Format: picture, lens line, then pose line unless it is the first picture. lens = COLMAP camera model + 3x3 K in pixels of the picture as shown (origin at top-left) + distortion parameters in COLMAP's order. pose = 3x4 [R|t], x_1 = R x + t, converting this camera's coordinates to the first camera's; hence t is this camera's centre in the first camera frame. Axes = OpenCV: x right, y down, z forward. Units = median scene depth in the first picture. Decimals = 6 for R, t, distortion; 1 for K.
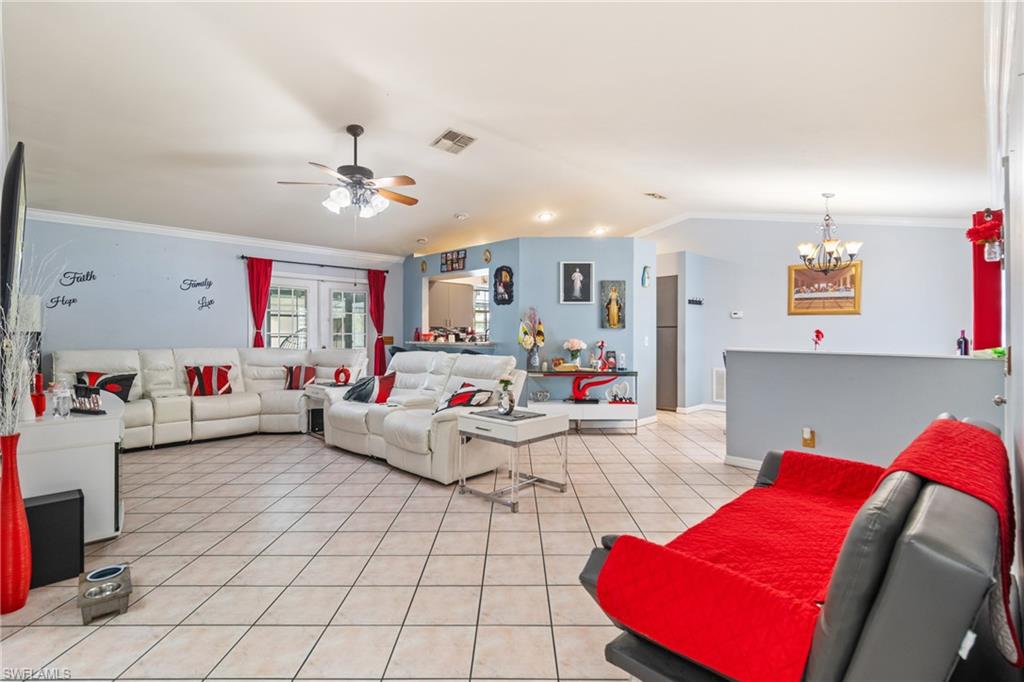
lens RADIAL K [[475.7, 0, 514.6], [0, 475.7, 333.2], [0, 0, 1]] dist [0.000641, 0.000372]
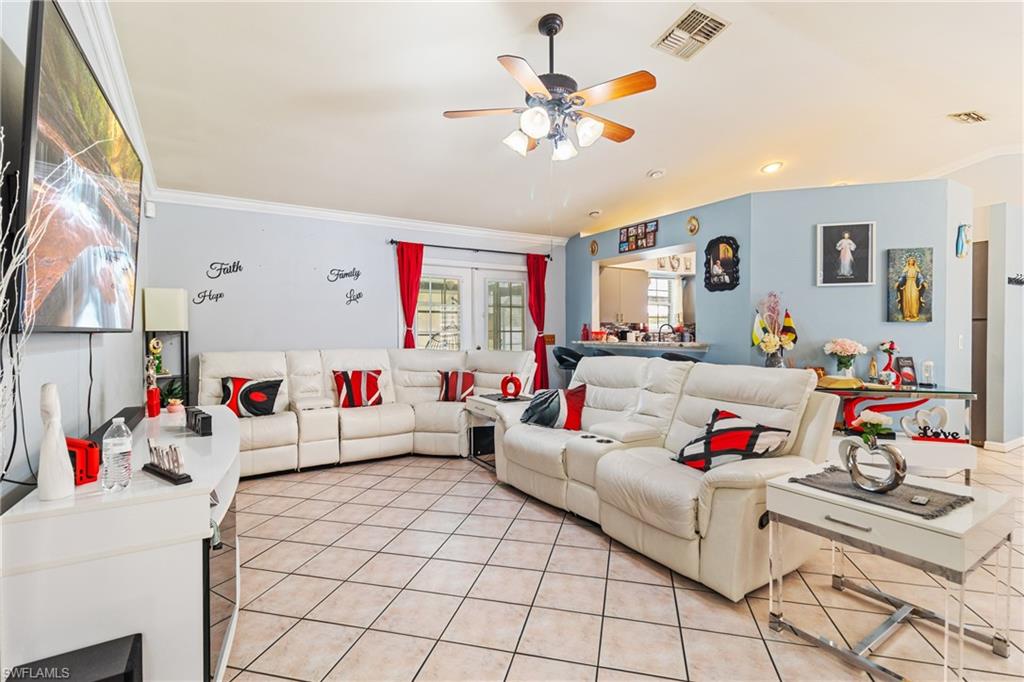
lens RADIAL K [[475.7, 0, 514.6], [0, 475.7, 333.2], [0, 0, 1]] dist [0.000641, 0.000372]
pose [[0.968535, -0.002423, -0.248867, -0.155210], [0.004053, 0.999974, 0.006038, -0.001378], [0.248845, -0.006857, 0.968519, 0.241074]]
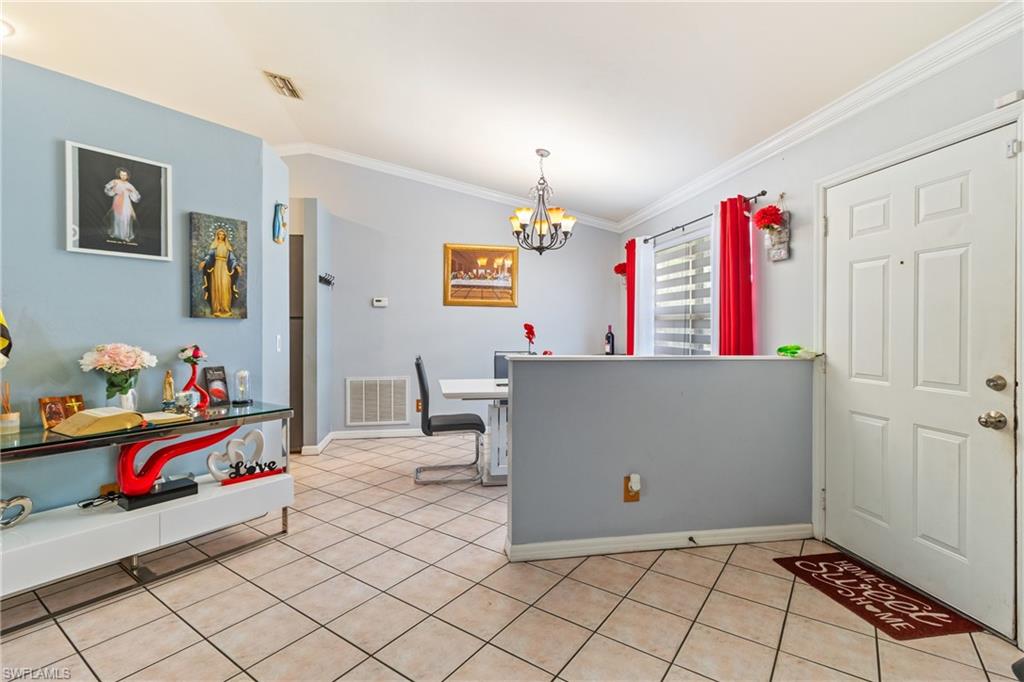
lens RADIAL K [[475.7, 0, 514.6], [0, 475.7, 333.2], [0, 0, 1]] dist [0.000641, 0.000372]
pose [[0.583079, -0.010255, 0.812351, -0.004929], [-0.000914, 0.999911, 0.013279, -0.002442], [-0.812415, -0.008485, 0.583018, 0.497236]]
